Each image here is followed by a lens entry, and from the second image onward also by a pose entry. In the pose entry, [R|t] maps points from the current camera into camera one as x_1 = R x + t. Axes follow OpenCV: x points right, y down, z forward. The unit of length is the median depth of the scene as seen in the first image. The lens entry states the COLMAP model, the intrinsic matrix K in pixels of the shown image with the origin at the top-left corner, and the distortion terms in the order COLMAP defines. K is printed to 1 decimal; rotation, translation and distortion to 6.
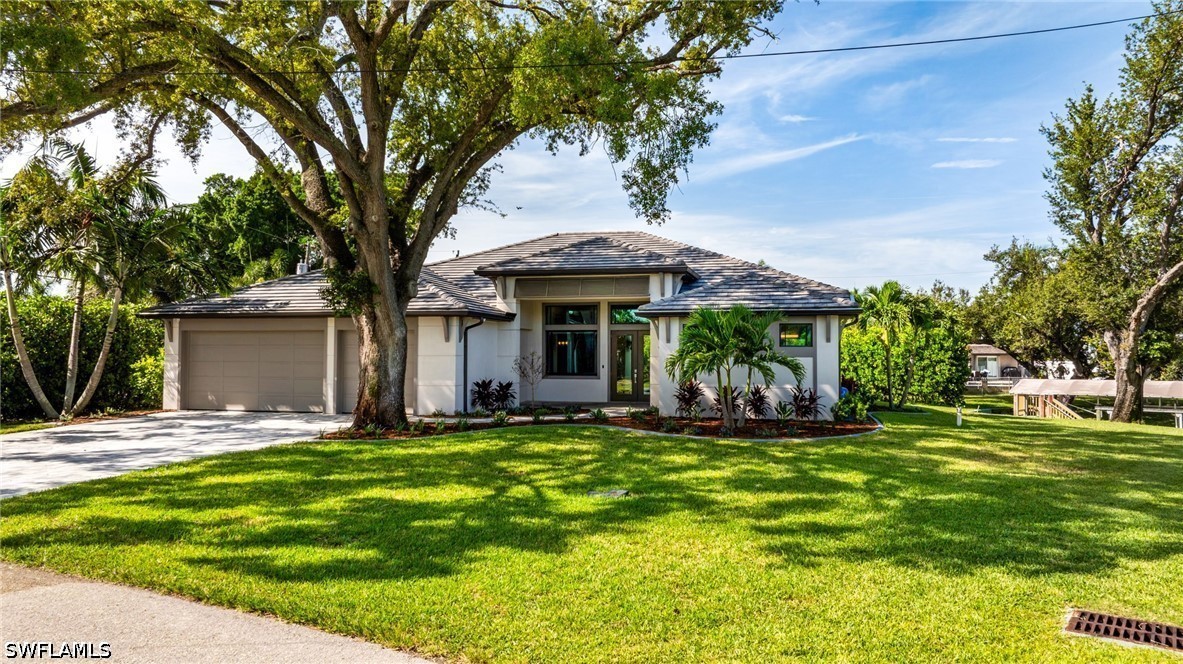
lens RADIAL K [[815.8, 0, 591.5], [0, 815.8, 332.0], [0, 0, 1]] dist [-0.009959, -0.002653]
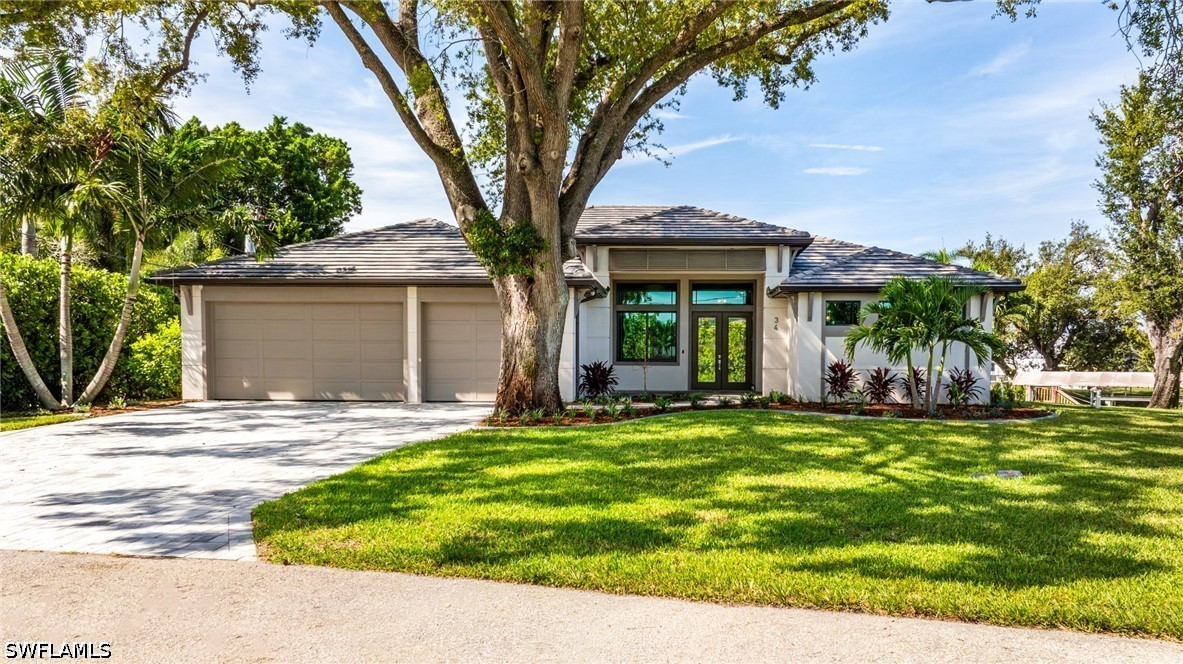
lens RADIAL K [[830.7, 0, 591.5], [0, 830.7, 408.0], [0, 0, 1]] dist [-0.006853, -0.002420]
pose [[0.981626, -0.006770, 0.190696, -0.287633], [-0.009650, 0.996330, 0.085048, 0.030102], [-0.190572, -0.085326, 0.977958, 0.122179]]
